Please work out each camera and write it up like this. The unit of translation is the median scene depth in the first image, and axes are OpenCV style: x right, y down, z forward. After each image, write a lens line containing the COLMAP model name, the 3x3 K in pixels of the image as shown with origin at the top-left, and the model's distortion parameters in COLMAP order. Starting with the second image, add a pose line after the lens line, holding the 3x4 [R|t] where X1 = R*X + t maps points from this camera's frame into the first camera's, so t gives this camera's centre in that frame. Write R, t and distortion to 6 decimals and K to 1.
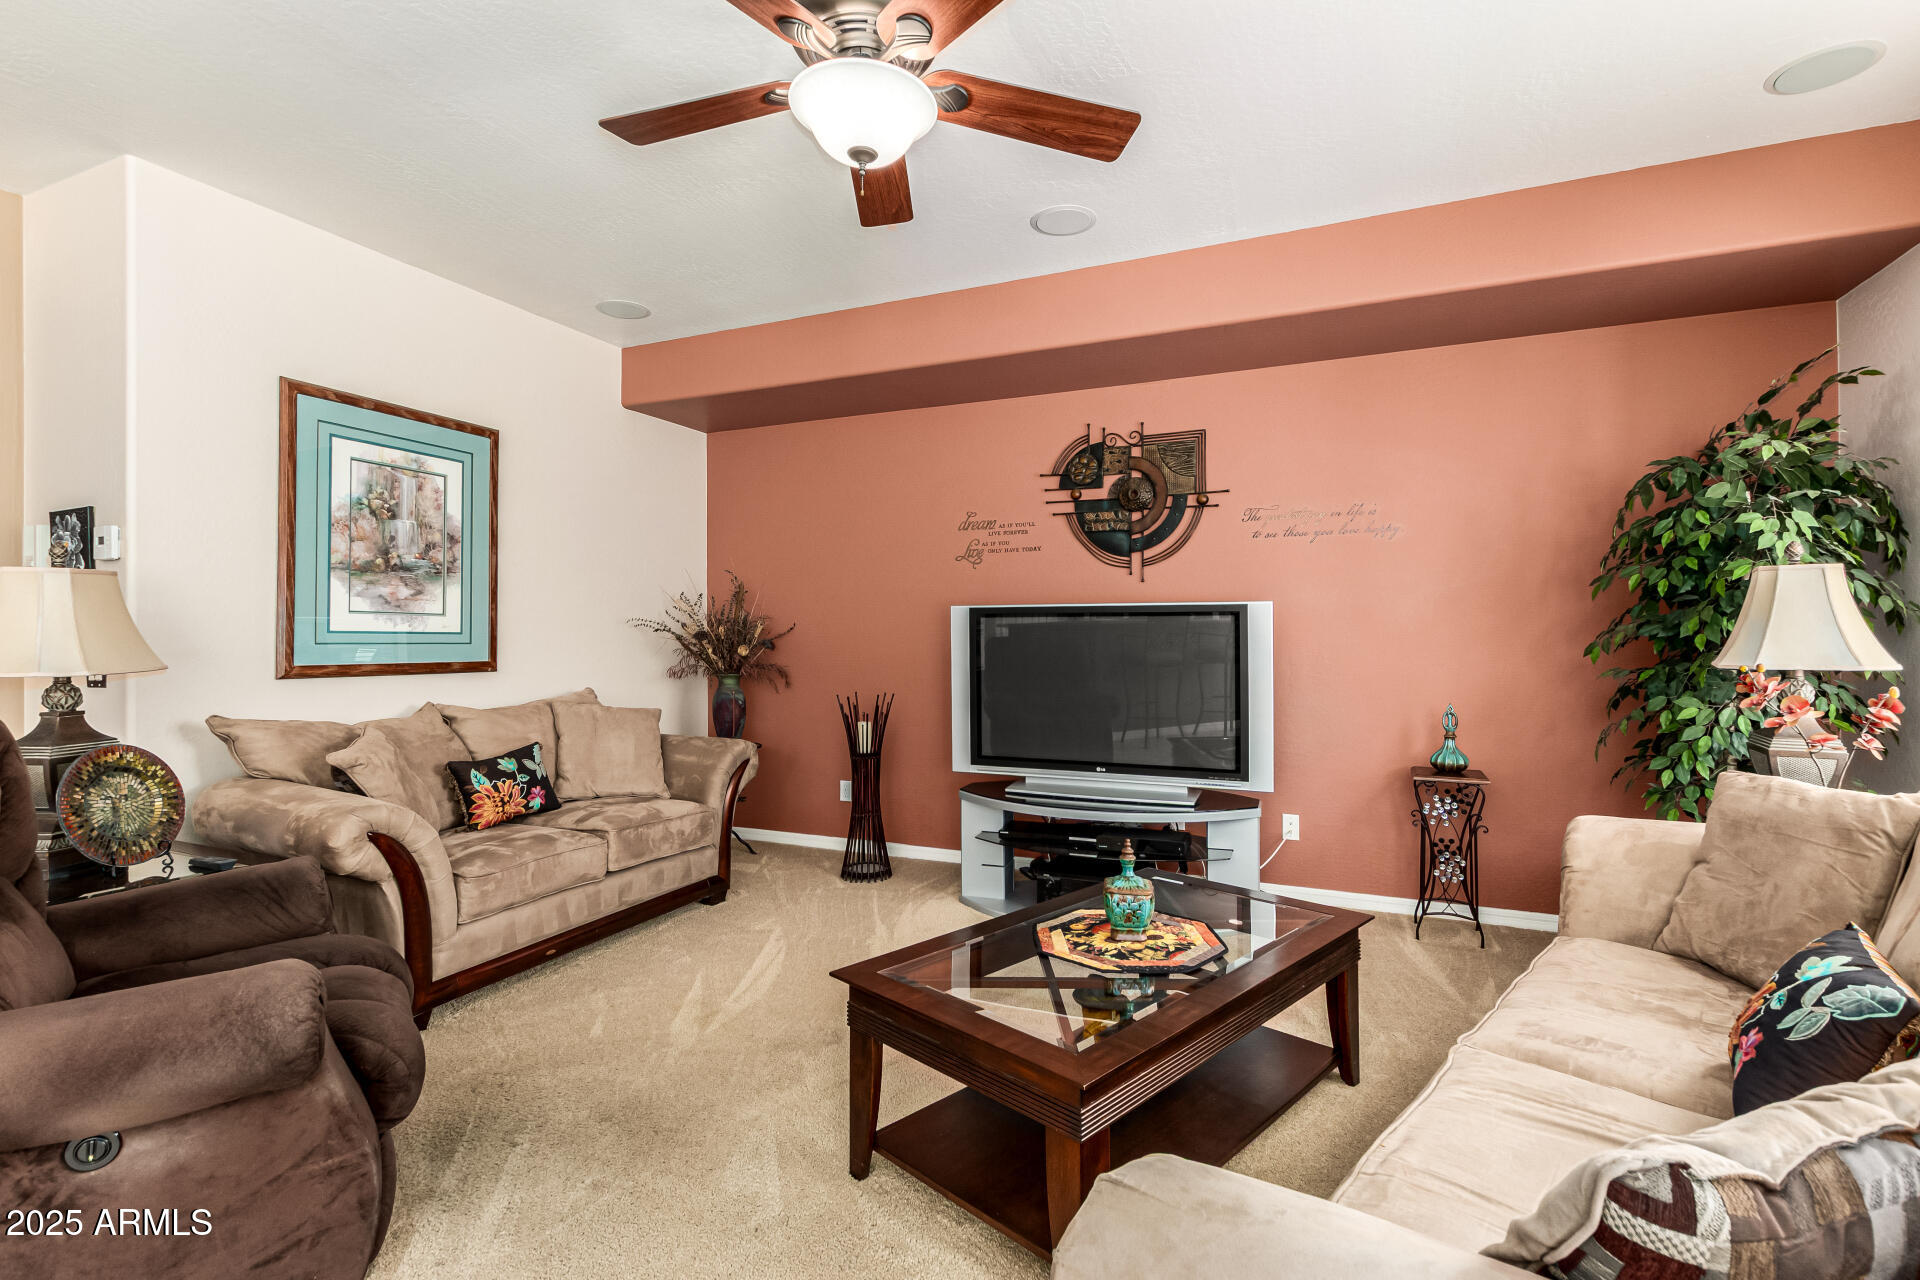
lens RADIAL K [[879.4, 0, 960.0], [0, 879.4, 640.0], [0, 0, 1]] dist [0.001493, 0.000136]
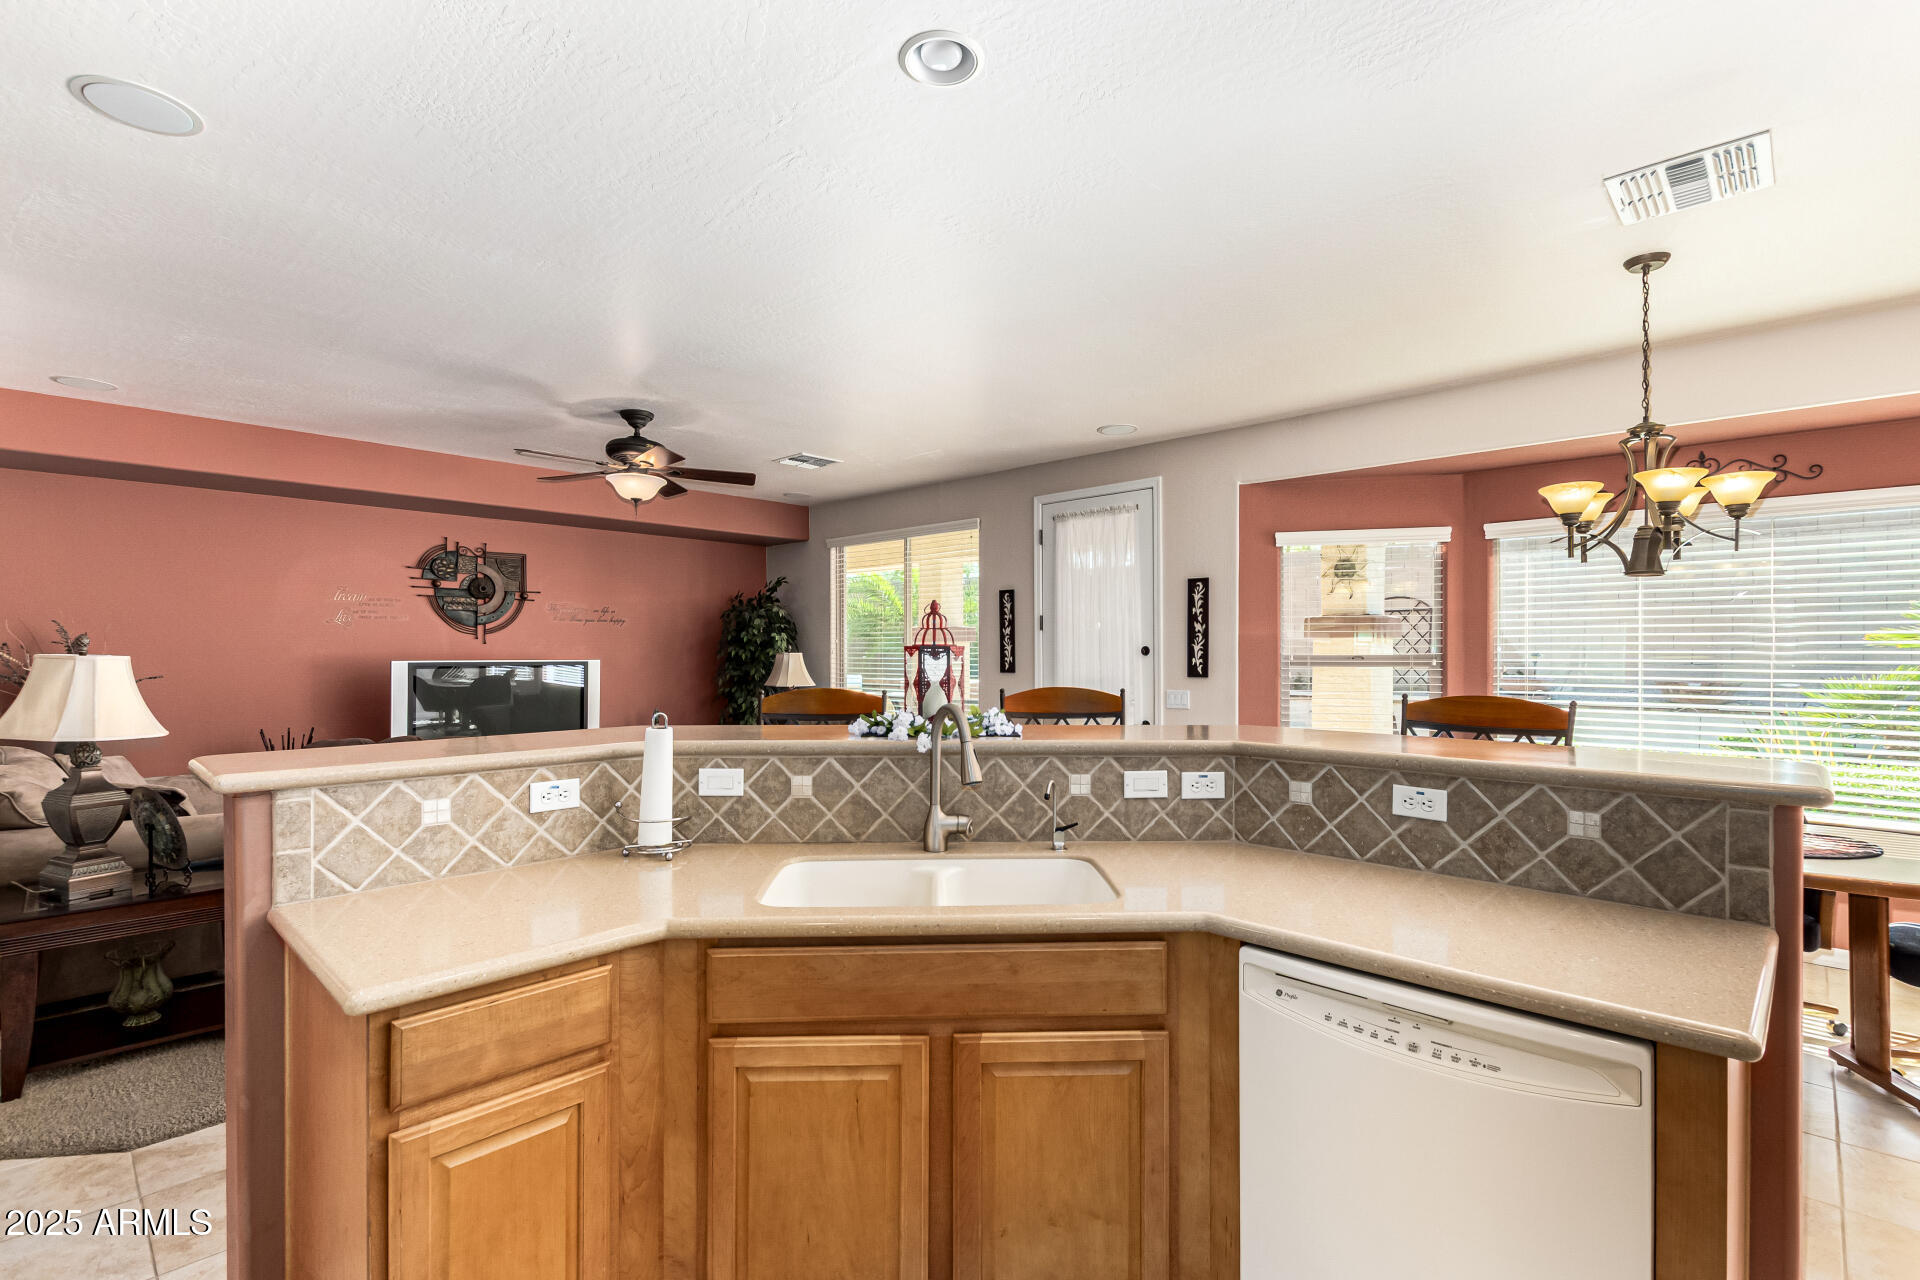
lens RADIAL K [[868.6, 0, 962.7], [0, 868.6, 656.8], [0, 0, 1]] dist [0.002079, 0.000091]
pose [[0.337635, -0.002987, 0.941272, -0.980527], [0.002630, 0.999994, 0.002230, -0.043517], [-0.941273, 0.001722, 0.337641, -0.342131]]
